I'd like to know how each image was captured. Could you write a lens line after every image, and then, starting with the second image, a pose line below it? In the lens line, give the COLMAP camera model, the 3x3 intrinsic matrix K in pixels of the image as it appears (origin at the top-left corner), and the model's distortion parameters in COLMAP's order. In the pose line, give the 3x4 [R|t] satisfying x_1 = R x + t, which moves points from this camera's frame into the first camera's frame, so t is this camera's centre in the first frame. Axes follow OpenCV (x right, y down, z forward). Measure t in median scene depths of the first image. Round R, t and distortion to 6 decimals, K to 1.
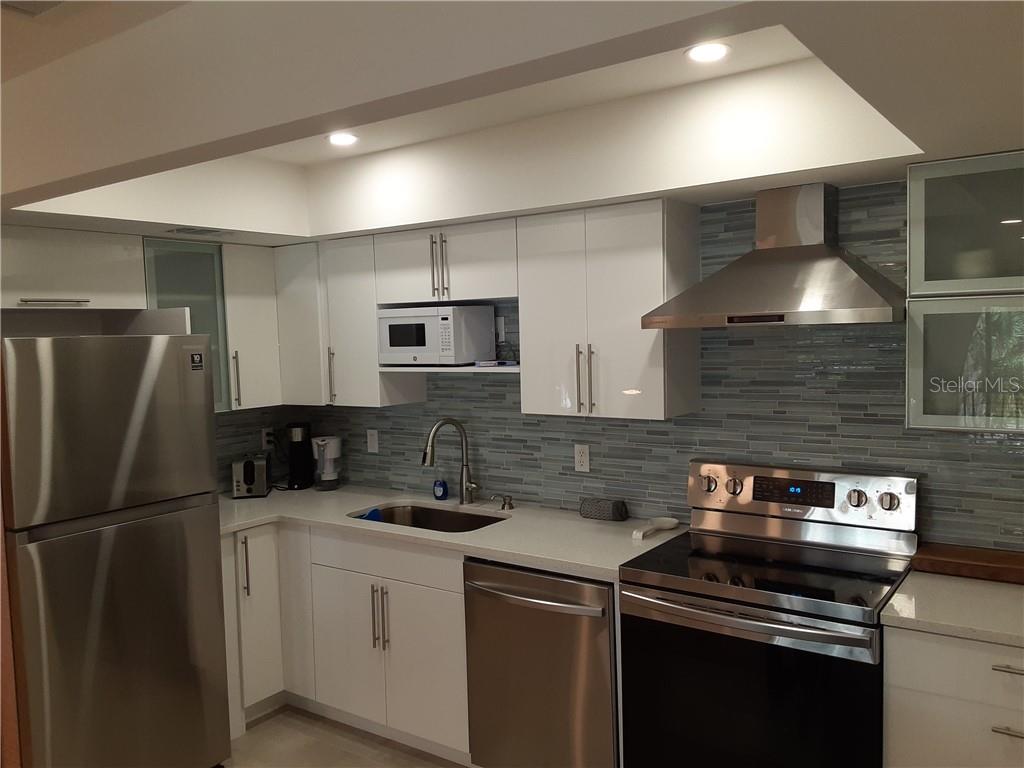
lens RADIAL K [[818.2, 0, 505.5], [0, 818.2, 382.2], [0, 0, 1]] dist [0.087791, -0.124508]
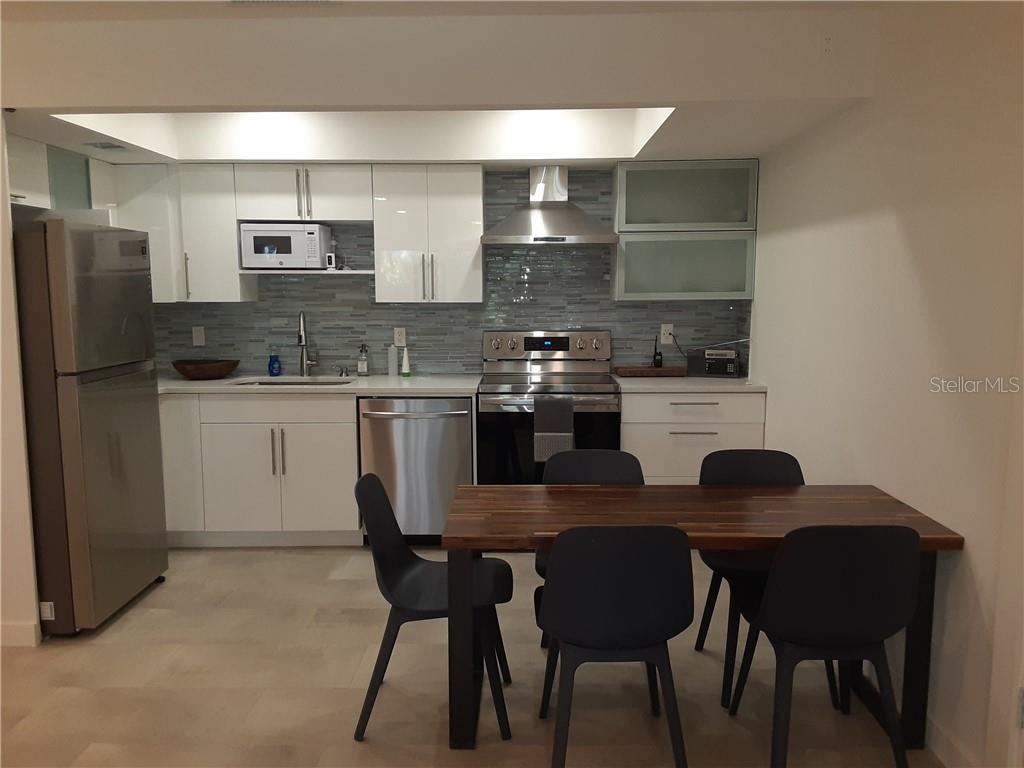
lens RADIAL K [[818.2, 0, 516.2], [0, 818.2, 391.5], [0, 0, 1]] dist [0.087791, -0.124508]
pose [[0.822154, -0.047837, 0.567251, -0.576831], [0.015104, 0.997945, 0.062266, 0.103037], [-0.569064, -0.042625, 0.821188, -0.324658]]
